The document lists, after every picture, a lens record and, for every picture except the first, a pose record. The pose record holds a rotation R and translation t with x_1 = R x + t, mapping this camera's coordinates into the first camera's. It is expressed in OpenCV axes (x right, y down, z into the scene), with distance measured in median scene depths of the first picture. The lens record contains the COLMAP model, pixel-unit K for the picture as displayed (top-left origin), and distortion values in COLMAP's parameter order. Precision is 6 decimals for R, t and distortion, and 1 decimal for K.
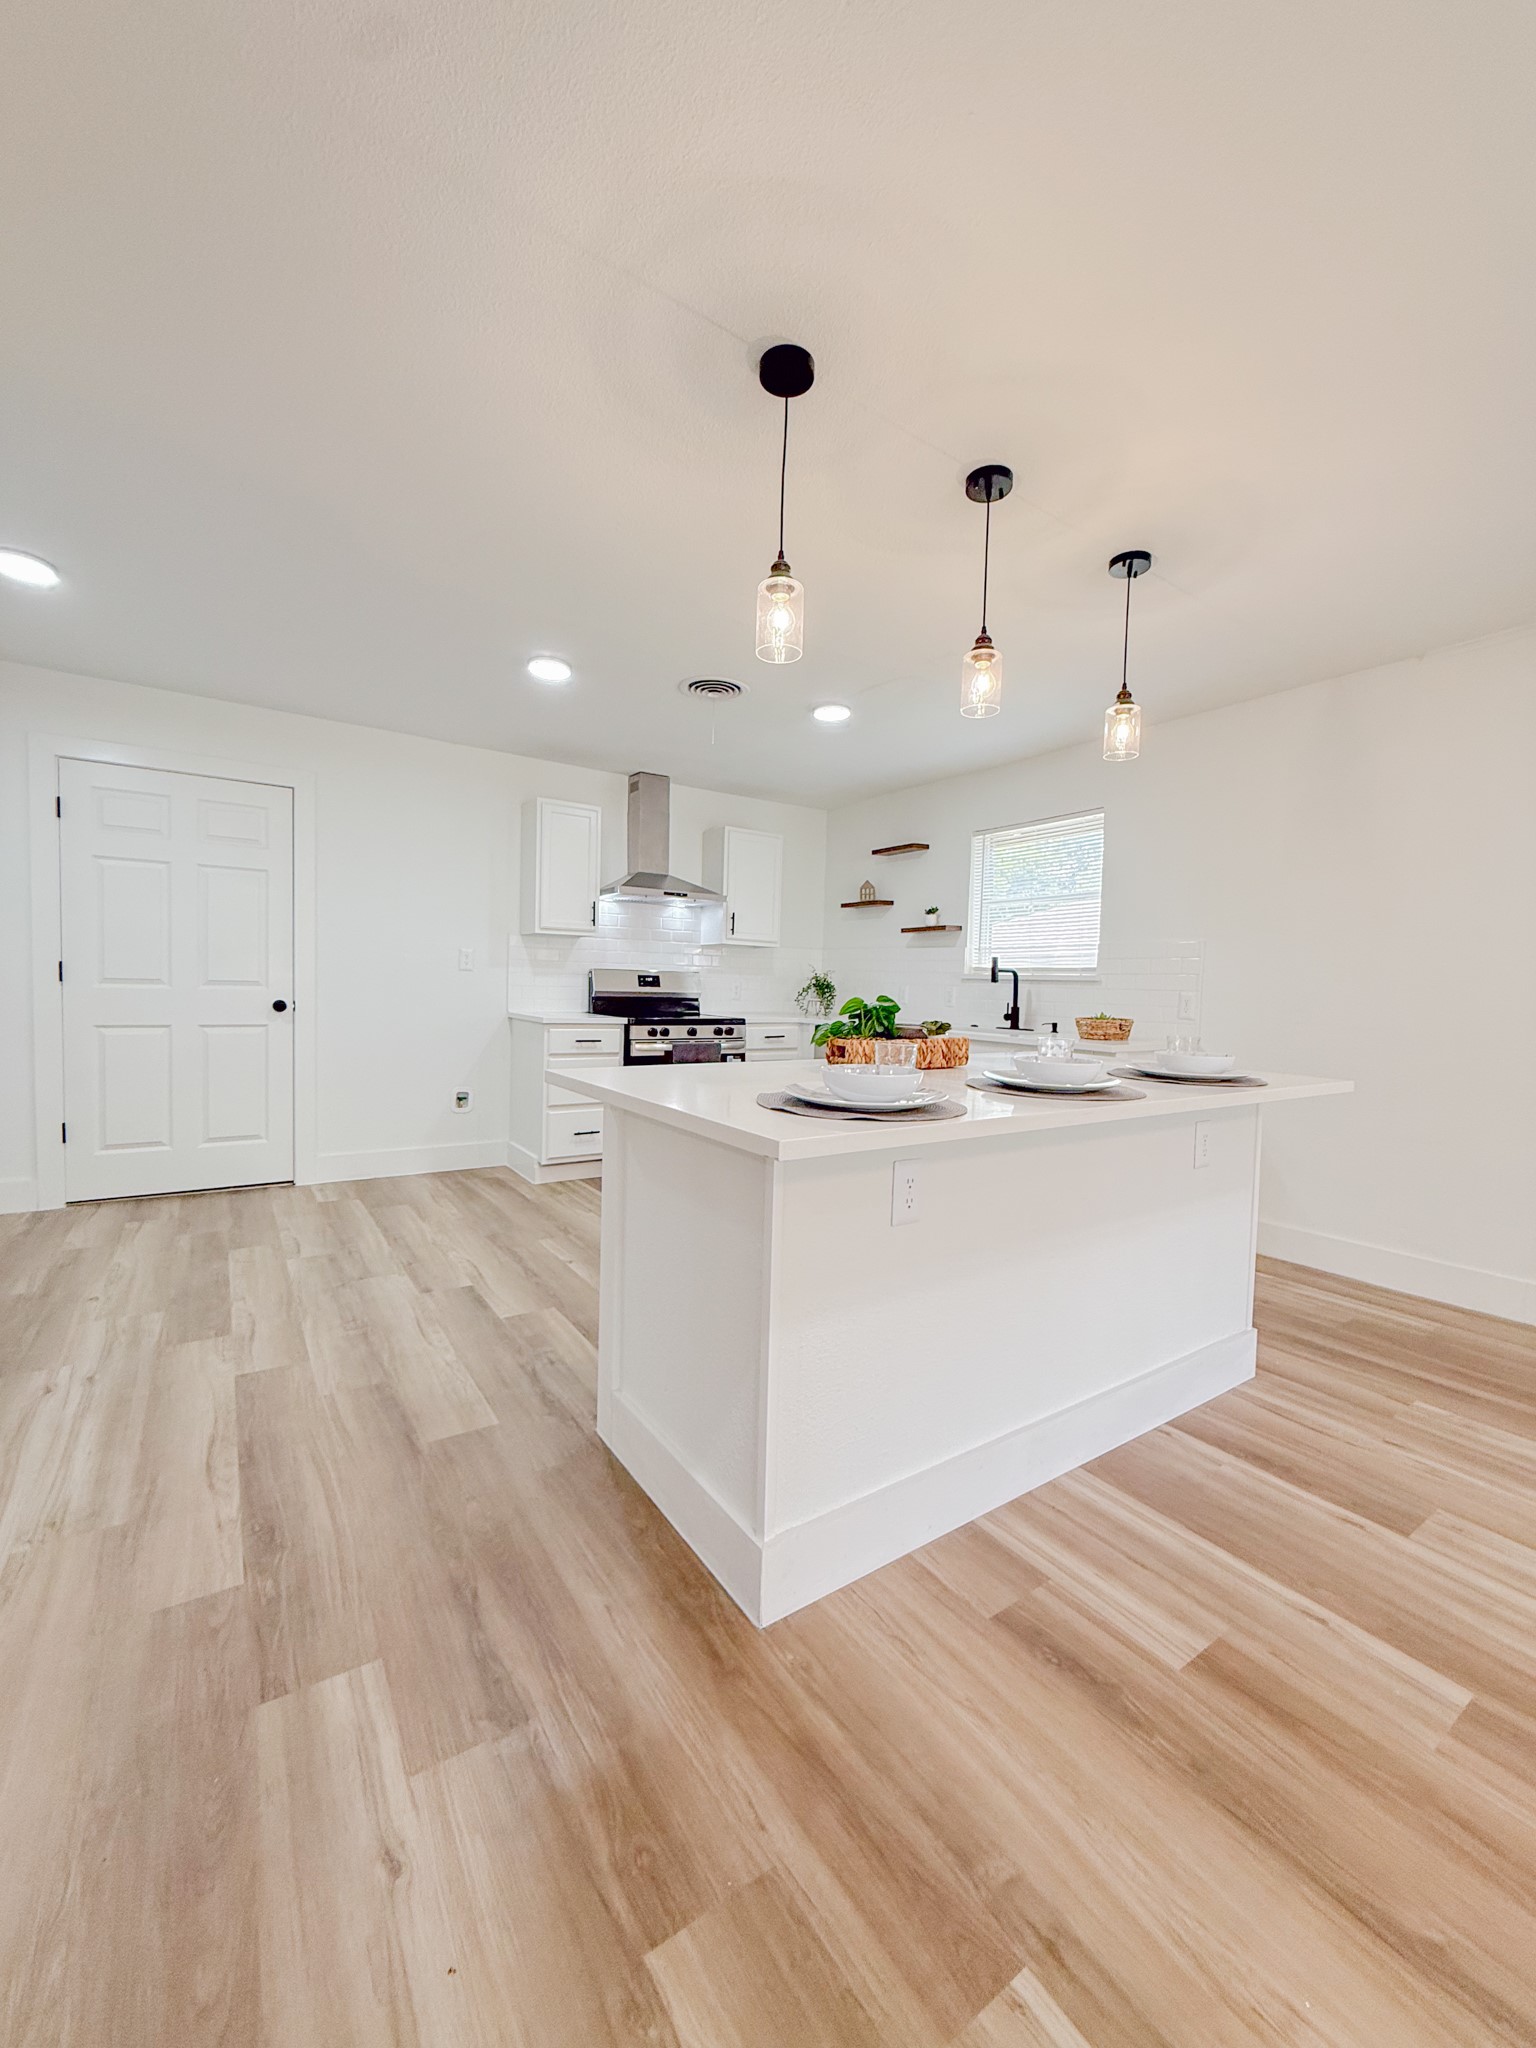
lens RADIAL K [[814.3, 0, 767.5], [0, 814.3, 1019.4], [0, 0, 1]] dist [0.000336, 0.000225]
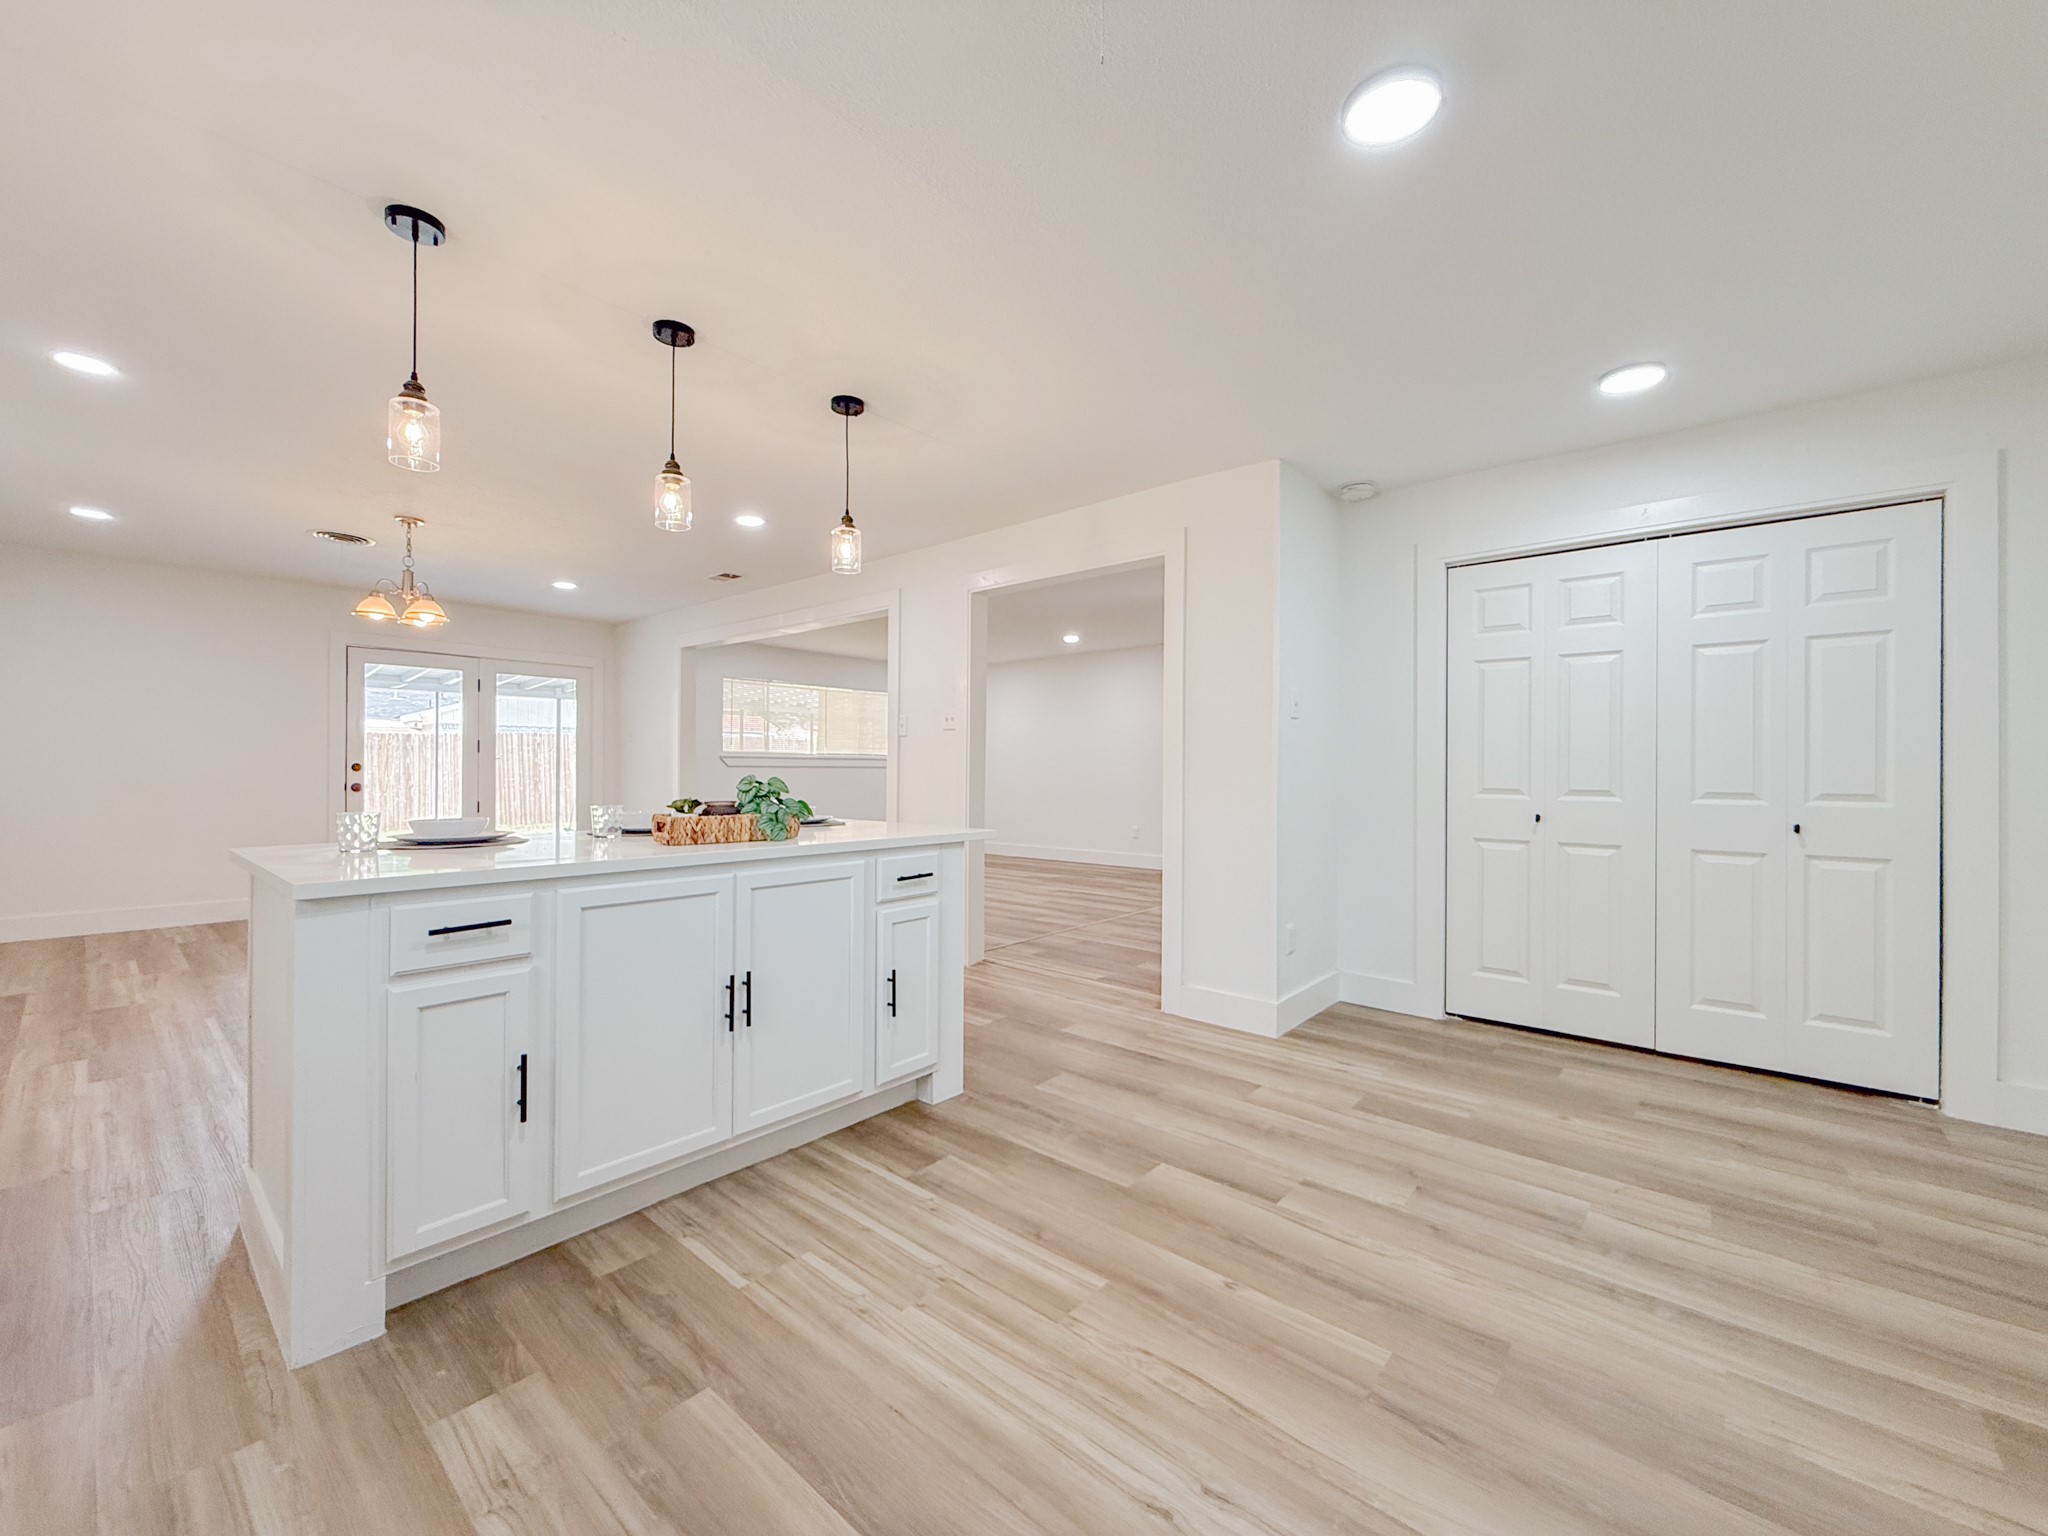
lens RADIAL K [[817.6, 0, 1020.5], [0, 817.6, 768.9], [0, 0, 1]] dist [-0.001749, 0.000618]
pose [[-0.965581, -0.033724, -0.257909, 0.046736], [-0.043594, 0.998516, 0.032647, -0.060412], [0.256425, 0.042766, -0.965618, 1.444116]]
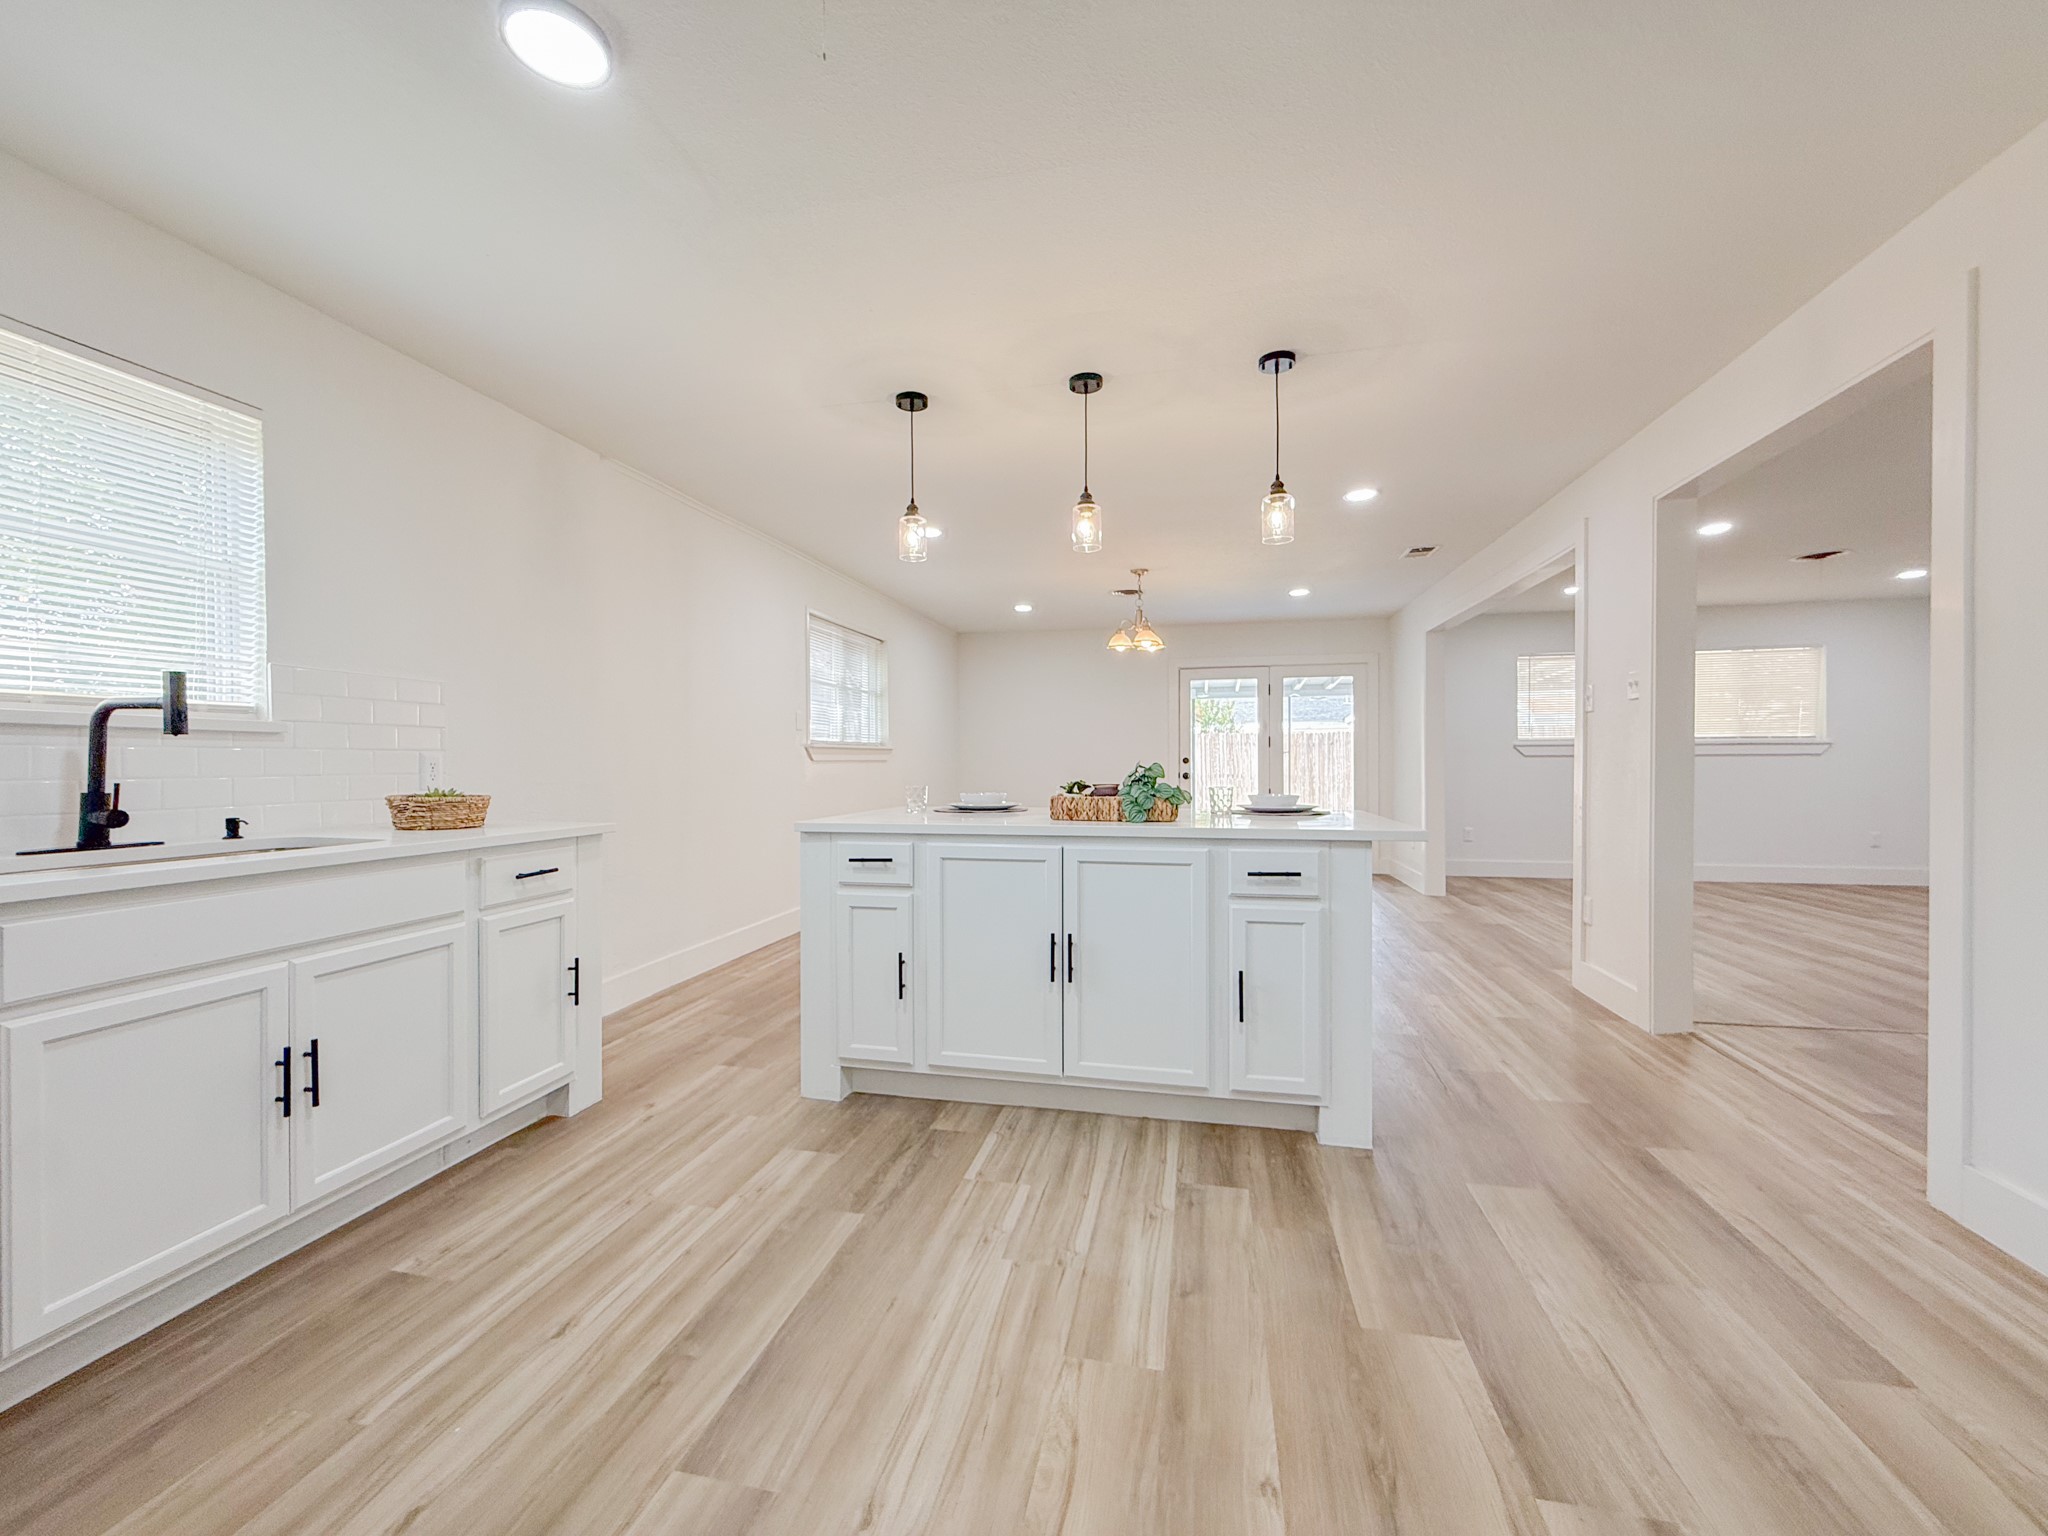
lens RADIAL K [[817.6, 0, 1020.5], [0, 817.6, 768.9], [0, 0, 1]] dist [-0.001749, 0.000618]
pose [[-0.686802, -0.030353, 0.726210, -0.419984], [0.015930, 0.998259, 0.056789, -0.059480], [-0.726670, 0.050571, -0.685123, 1.295112]]
